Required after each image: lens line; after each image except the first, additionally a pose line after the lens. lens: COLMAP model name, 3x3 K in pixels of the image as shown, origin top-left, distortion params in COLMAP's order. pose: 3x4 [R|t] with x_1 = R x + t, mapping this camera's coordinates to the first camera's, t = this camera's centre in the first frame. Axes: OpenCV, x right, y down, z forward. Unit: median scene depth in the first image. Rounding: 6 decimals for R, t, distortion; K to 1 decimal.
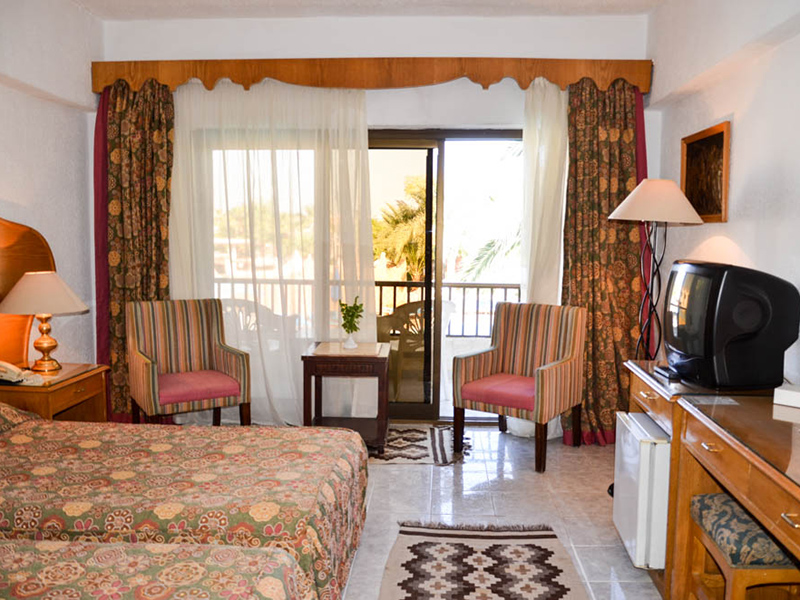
lens RADIAL K [[693.3, 0, 409.6], [0, 693.3, 302.7], [0, 0, 1]] dist [-0.042982, 0.001684]
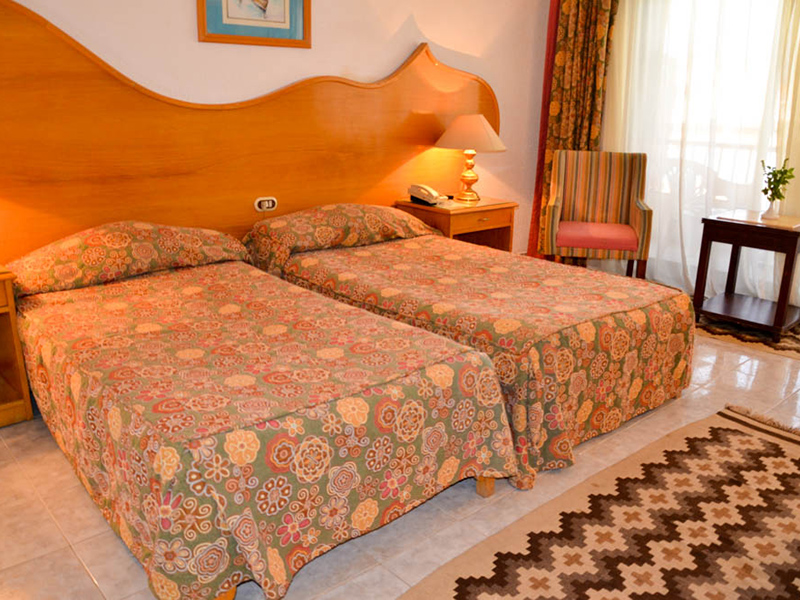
lens RADIAL K [[693.3, 0, 409.6], [0, 693.3, 302.7], [0, 0, 1]] dist [-0.042982, 0.001684]
pose [[0.702463, 0.202661, -0.682256, 0.221937], [-0.081861, 0.975247, 0.205408, 0.031025], [0.706996, -0.088442, 0.701665, 0.074260]]
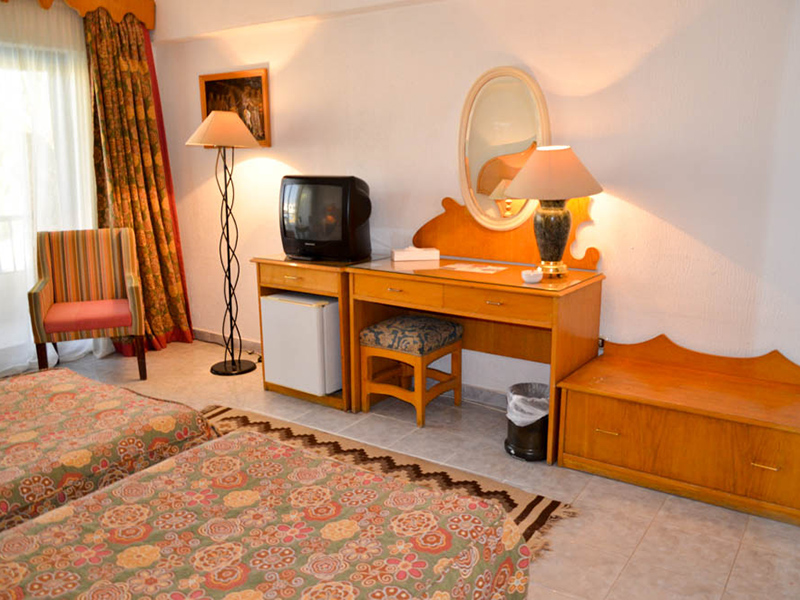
lens RADIAL K [[693.3, 0, 409.6], [0, 693.3, 302.7], [0, 0, 1]] dist [-0.042982, 0.001684]
pose [[0.515347, -0.184622, 0.836859, -0.467408], [0.094932, 0.982807, 0.158360, -0.007090], [-0.851708, -0.002166, 0.524013, 0.064565]]
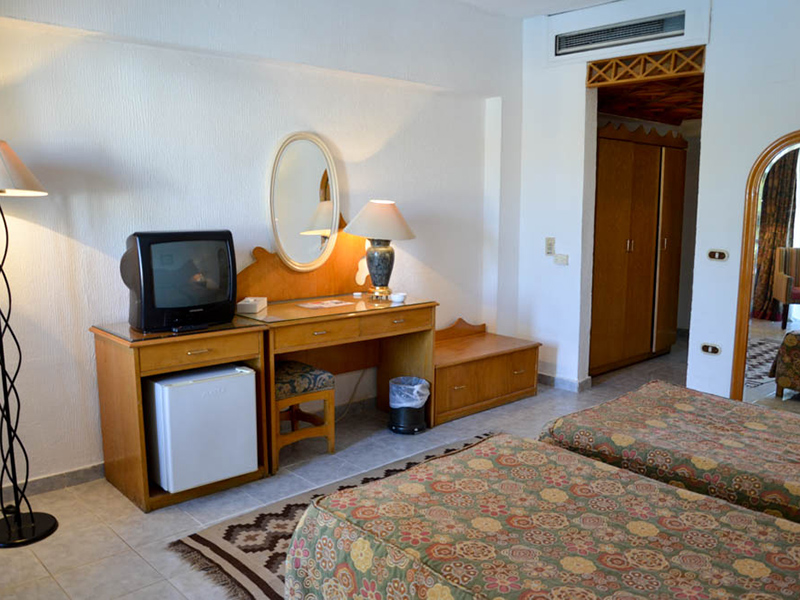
lens RADIAL K [[693.3, 0, 409.6], [0, 693.3, 302.7], [0, 0, 1]] dist [-0.042982, 0.001684]
pose [[-0.727366, -0.108630, 0.677597, -0.455612], [0.061845, 0.972998, 0.222375, -0.118896], [-0.683457, 0.203654, -0.701008, 1.052033]]
